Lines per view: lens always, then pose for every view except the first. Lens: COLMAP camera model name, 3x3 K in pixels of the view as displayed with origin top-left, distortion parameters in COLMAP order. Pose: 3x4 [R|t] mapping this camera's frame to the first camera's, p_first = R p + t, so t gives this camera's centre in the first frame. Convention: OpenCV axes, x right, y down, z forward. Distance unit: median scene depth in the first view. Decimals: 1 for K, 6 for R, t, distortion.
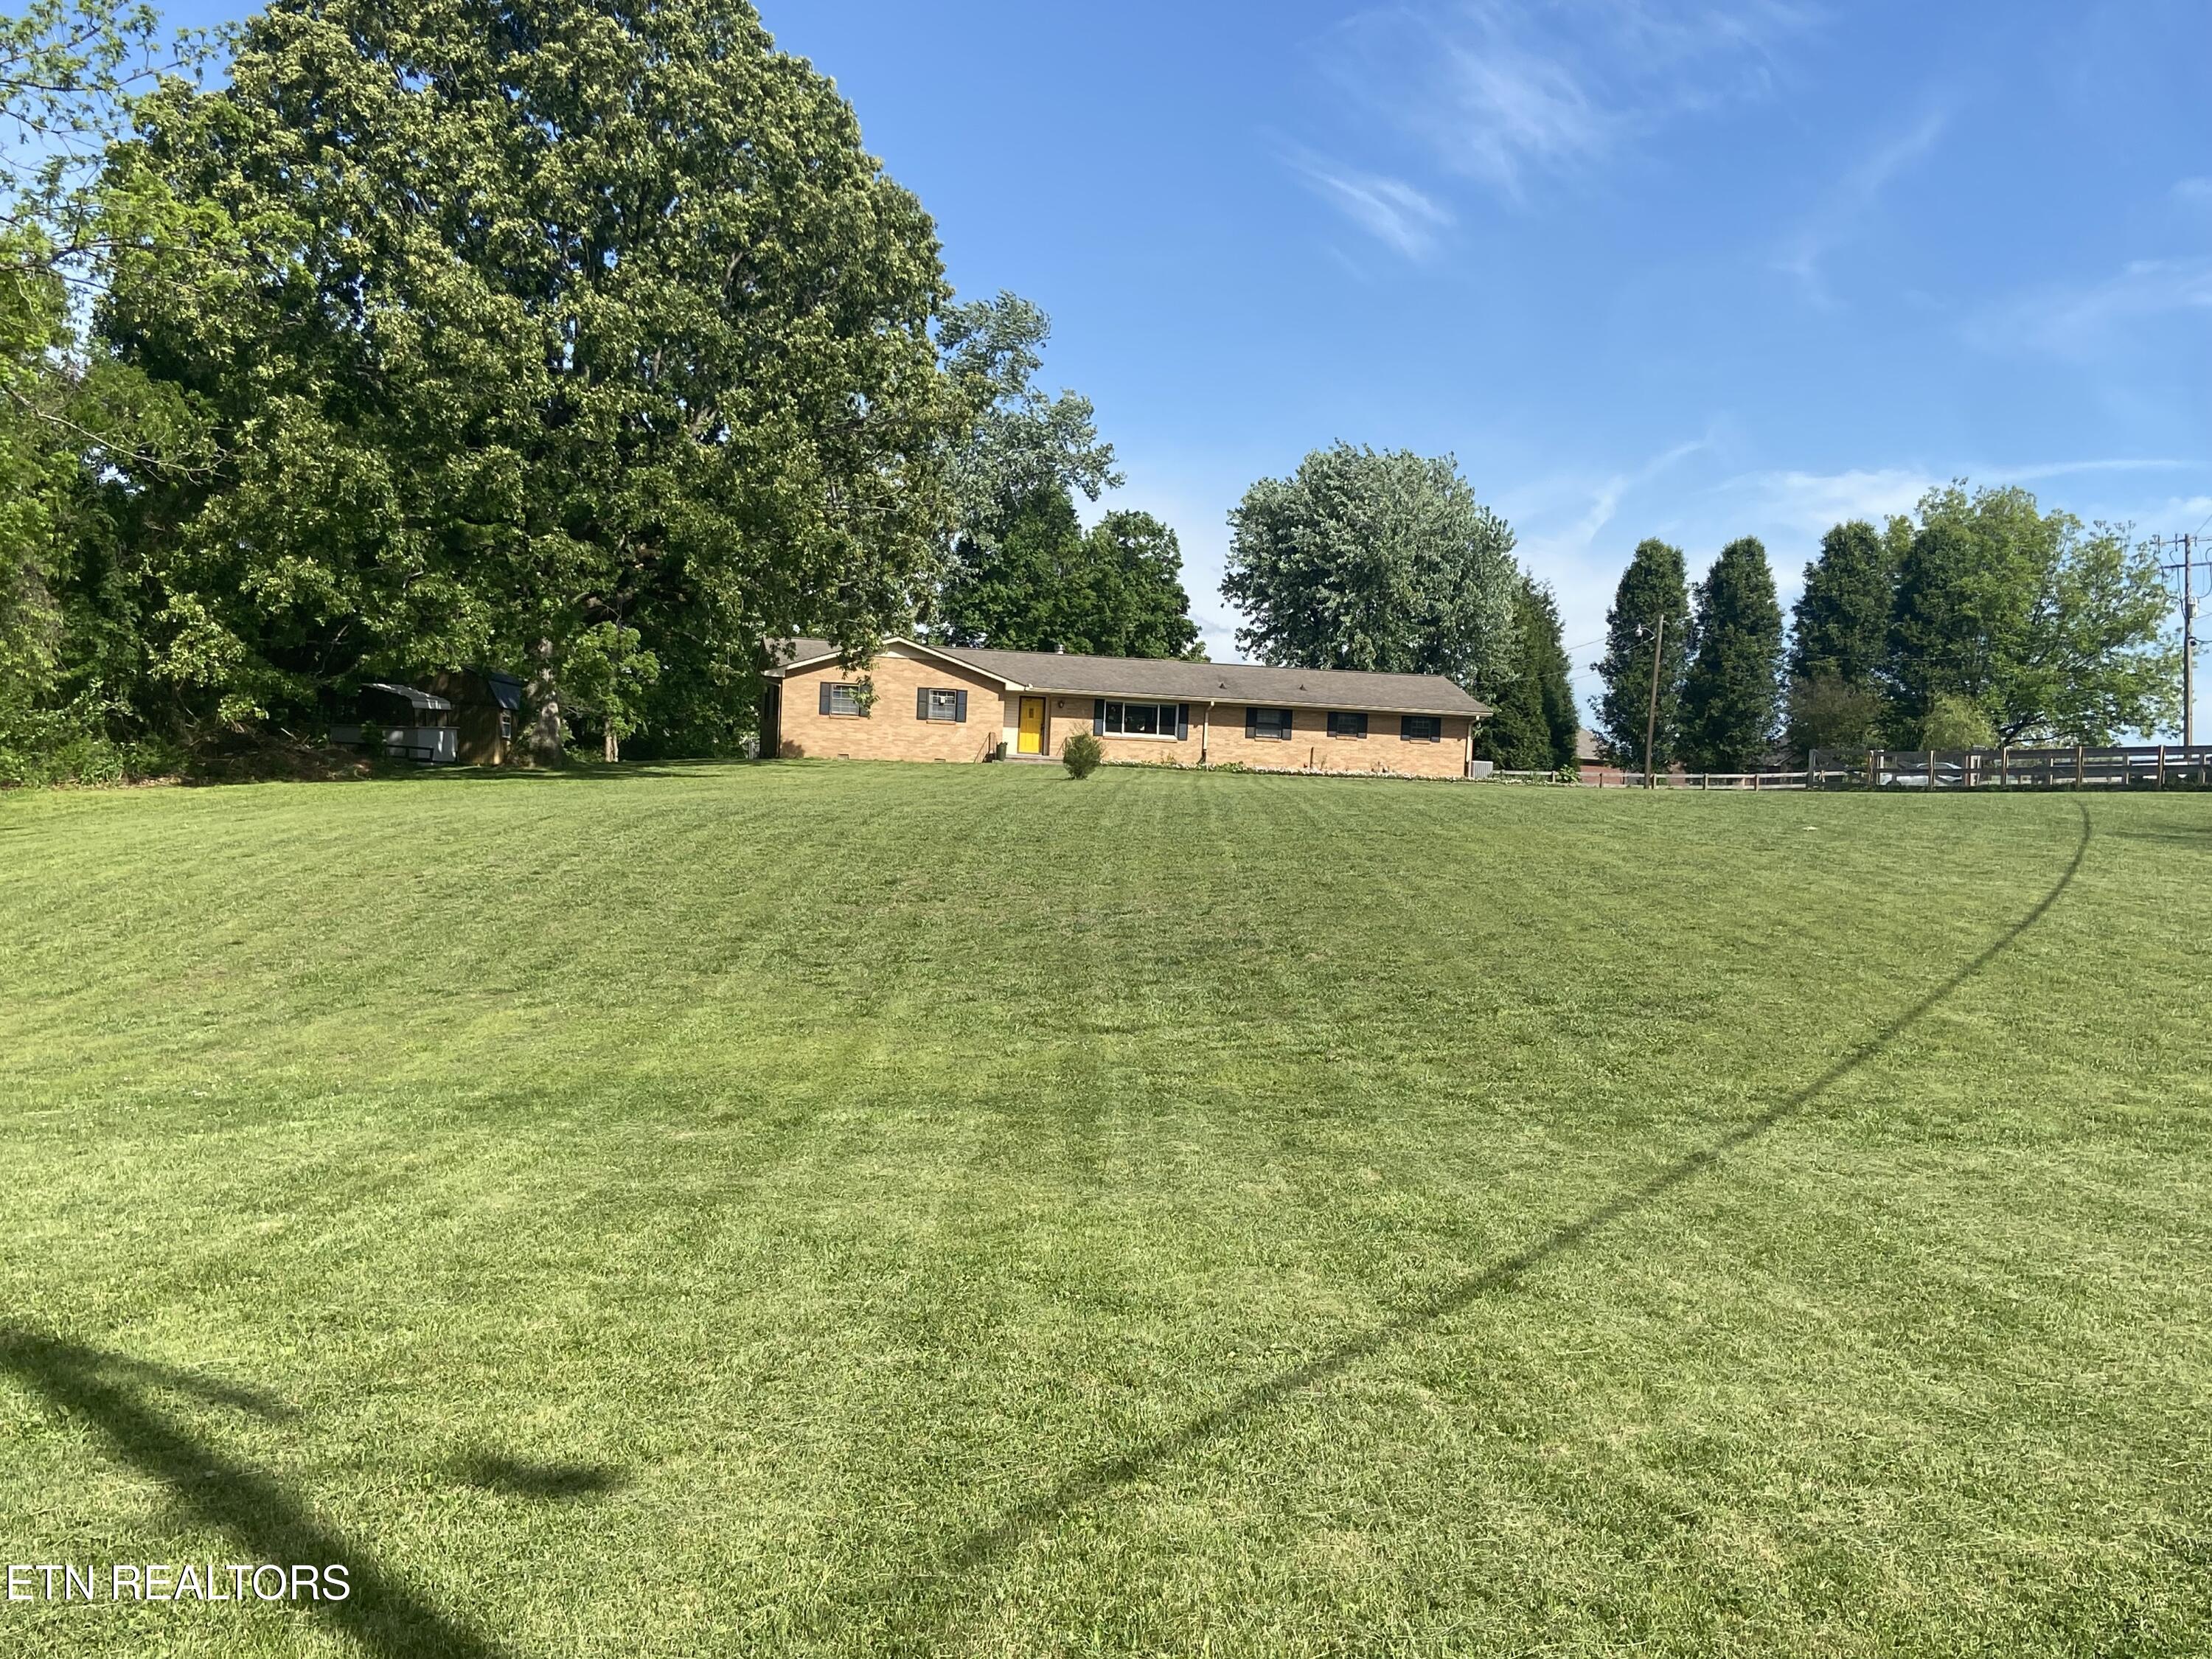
lens RADIAL K [[2182.4, 0, 1177.7], [0, 2182.4, 834.5], [0, 0, 1]] dist [0.047860, 0.005917]
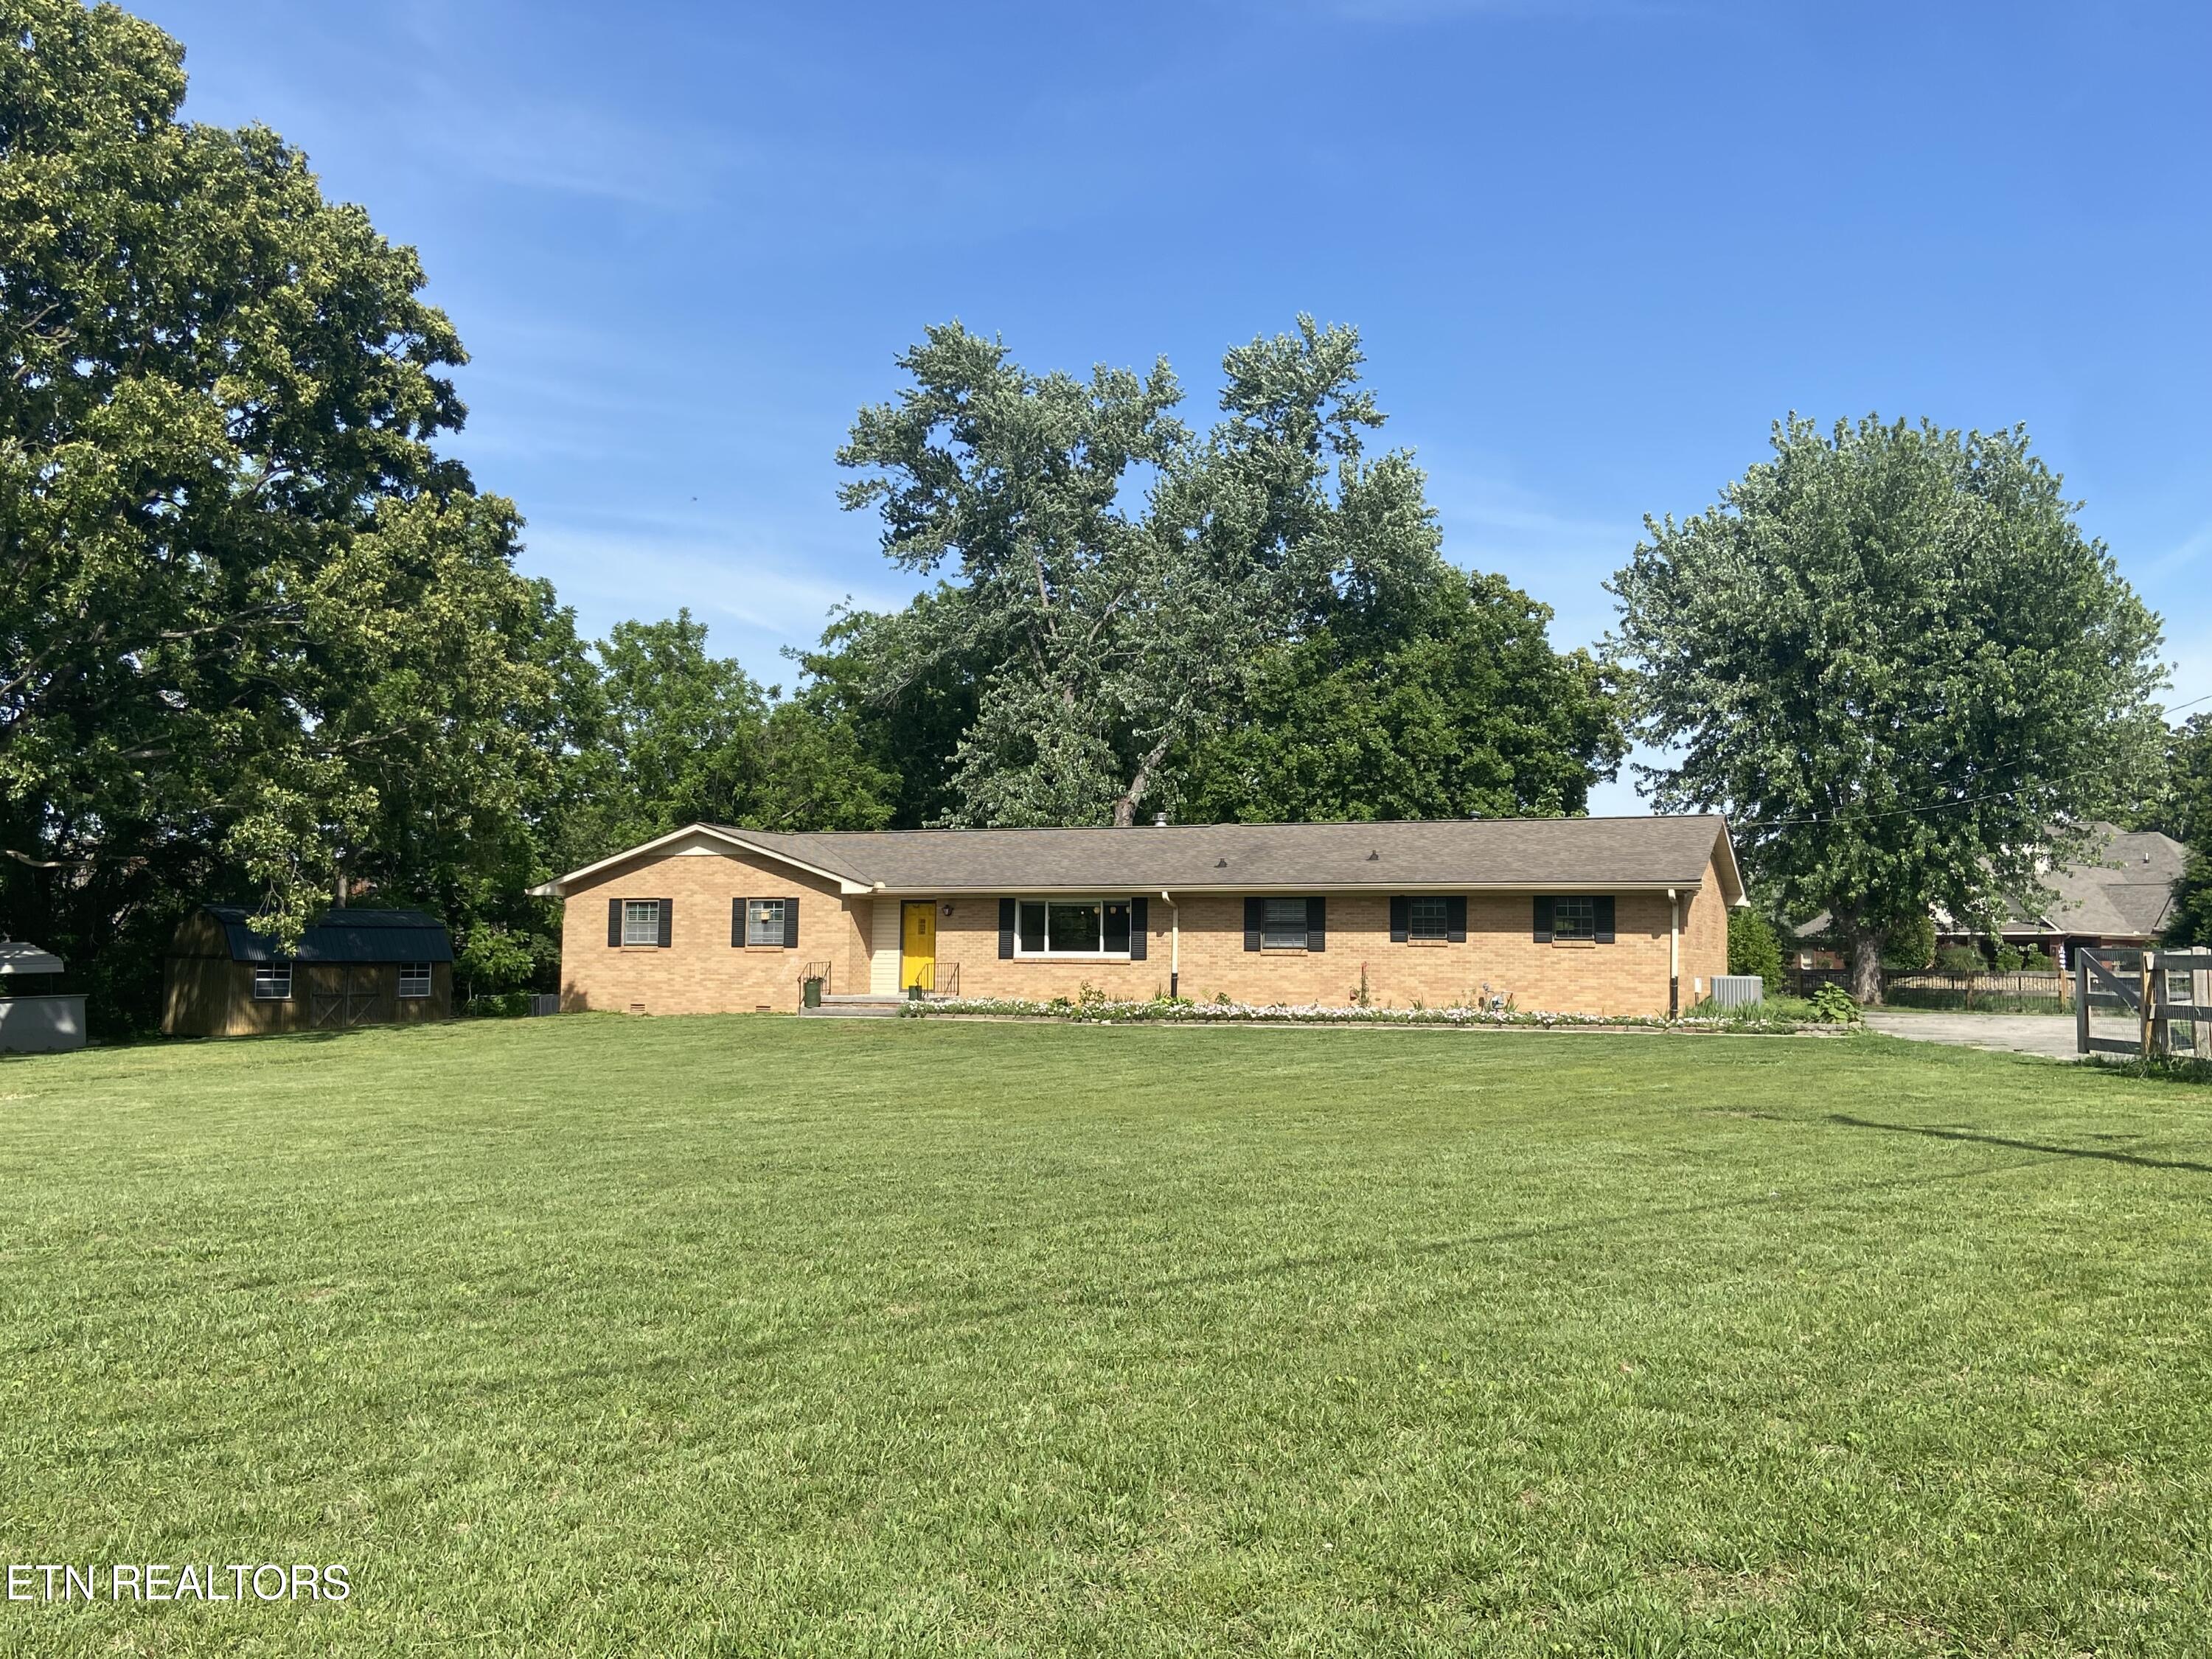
lens RADIAL K [[2002.6, 0, 1106.0], [0, 2002.6, 829.5], [0, 0, 1]] dist [0.154961, -0.000137]
pose [[0.788318, -0.075820, -0.610578, 0.324630], [0.018279, 0.994826, -0.099935, -0.024513], [0.614996, 0.067620, 0.785626, 0.571999]]
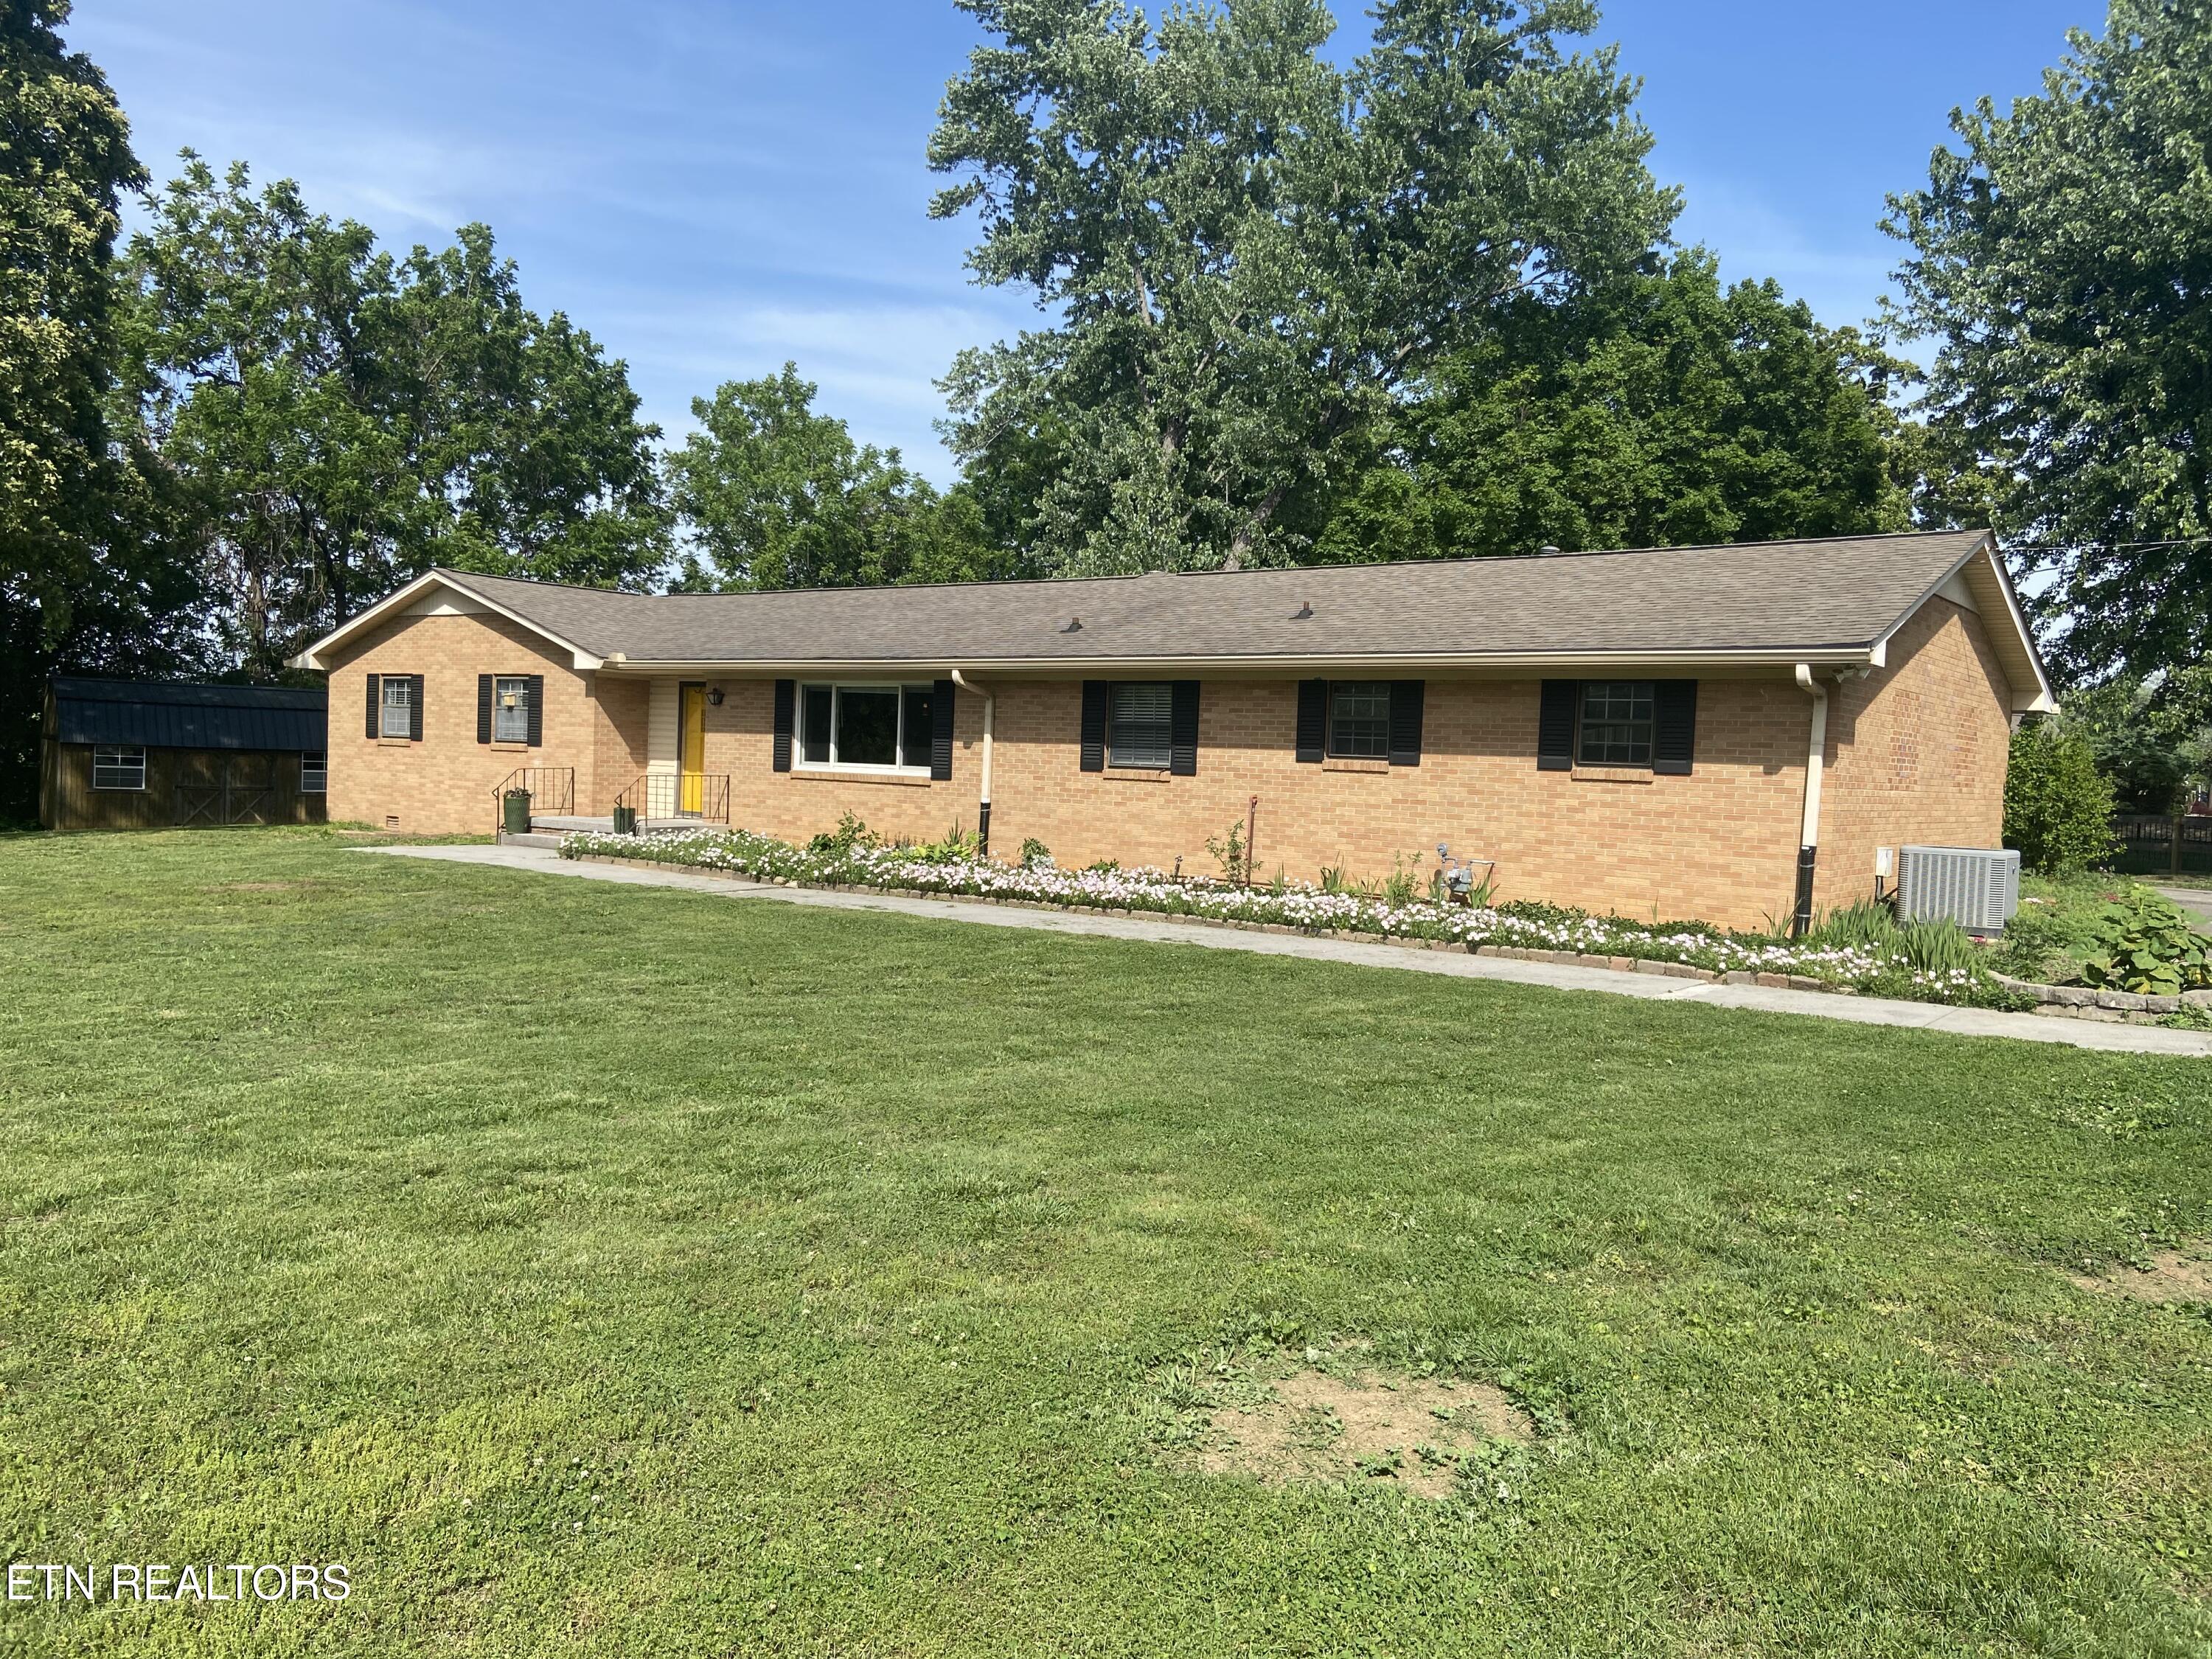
lens RADIAL K [[1697.0, 0, 1090.9], [0, 1697.0, 802.2], [0, 0, 1]] dist [0.071231, -0.002317]
pose [[0.606692, 0.002173, -0.794934, 0.242087], [-0.018291, 0.999770, -0.011226, -0.036833], [0.794727, 0.021351, 0.606592, 0.848471]]
